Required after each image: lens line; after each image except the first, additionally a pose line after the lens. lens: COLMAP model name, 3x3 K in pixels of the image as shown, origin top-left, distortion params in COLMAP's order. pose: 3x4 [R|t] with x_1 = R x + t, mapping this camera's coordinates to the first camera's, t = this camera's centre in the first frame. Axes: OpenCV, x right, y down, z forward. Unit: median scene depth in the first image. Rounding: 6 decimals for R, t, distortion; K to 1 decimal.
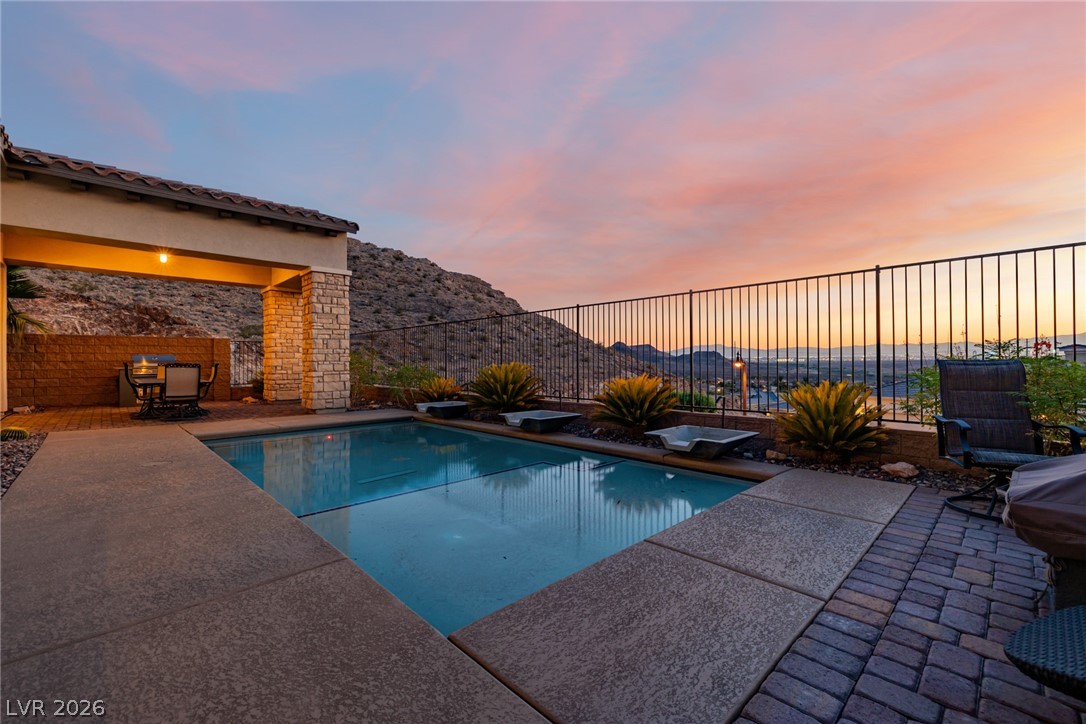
lens RADIAL K [[460.1, 0, 540.4], [0, 460.1, 358.3], [0, 0, 1]] dist [0.000855, 0.000681]
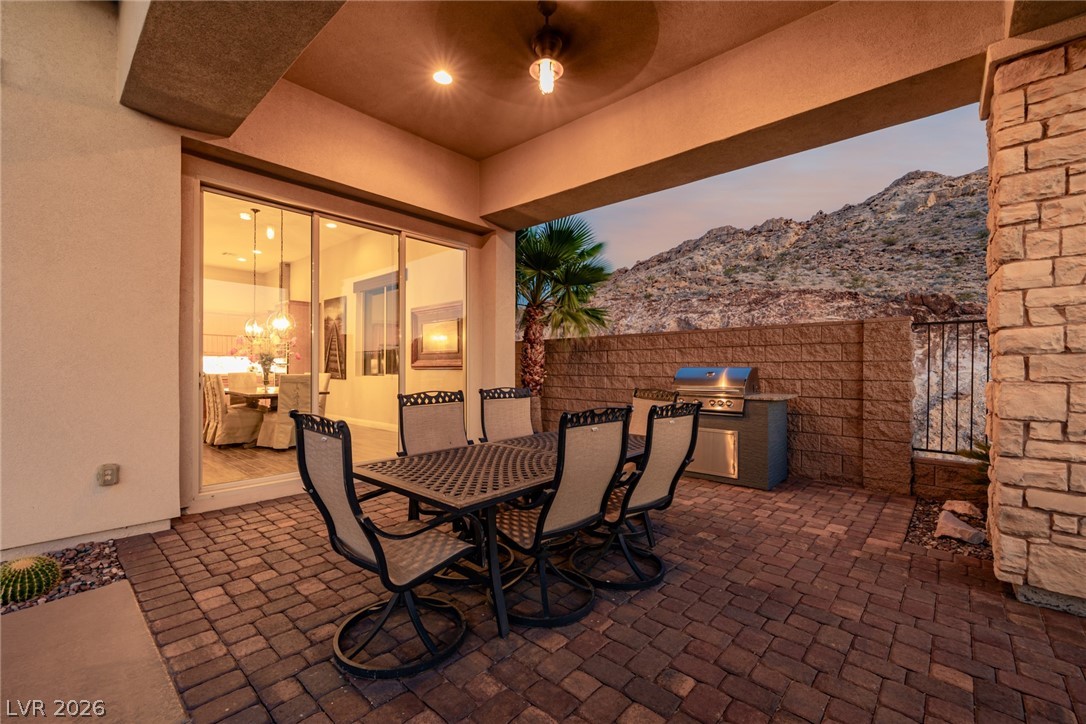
lens RADIAL K [[460.1, 0, 541.7], [0, 460.1, 365.4], [0, 0, 1]] dist [0.000855, 0.000681]
pose [[0.079750, 0.001483, -0.996814, -0.296653], [0.007238, 0.999972, 0.002067, -0.007588], [0.996789, -0.007380, 0.079737, 0.587114]]
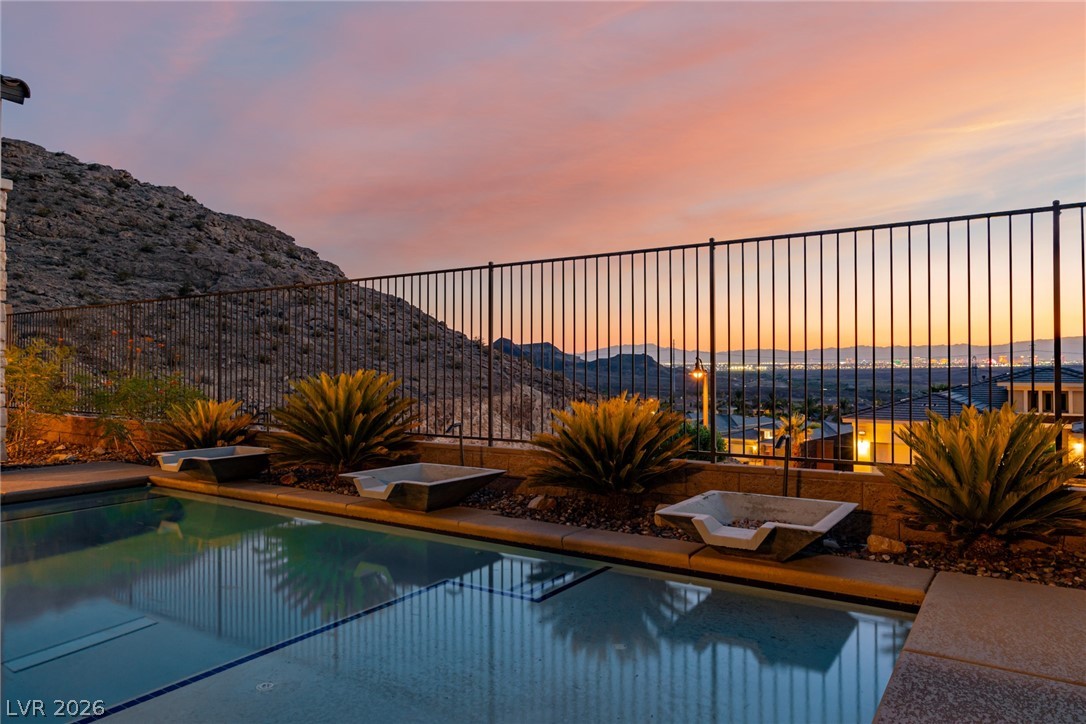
lens RADIAL K [[726.2, 0, 542.4], [0, 726.2, 363.8], [0, 0, 1]] dist [0.001112, -0.000577]
pose [[0.974334, 0.005793, 0.225031, -0.027233], [-0.005793, 0.999983, -0.000662, 0.000432], [-0.225031, -0.000659, 0.974351, 0.094286]]
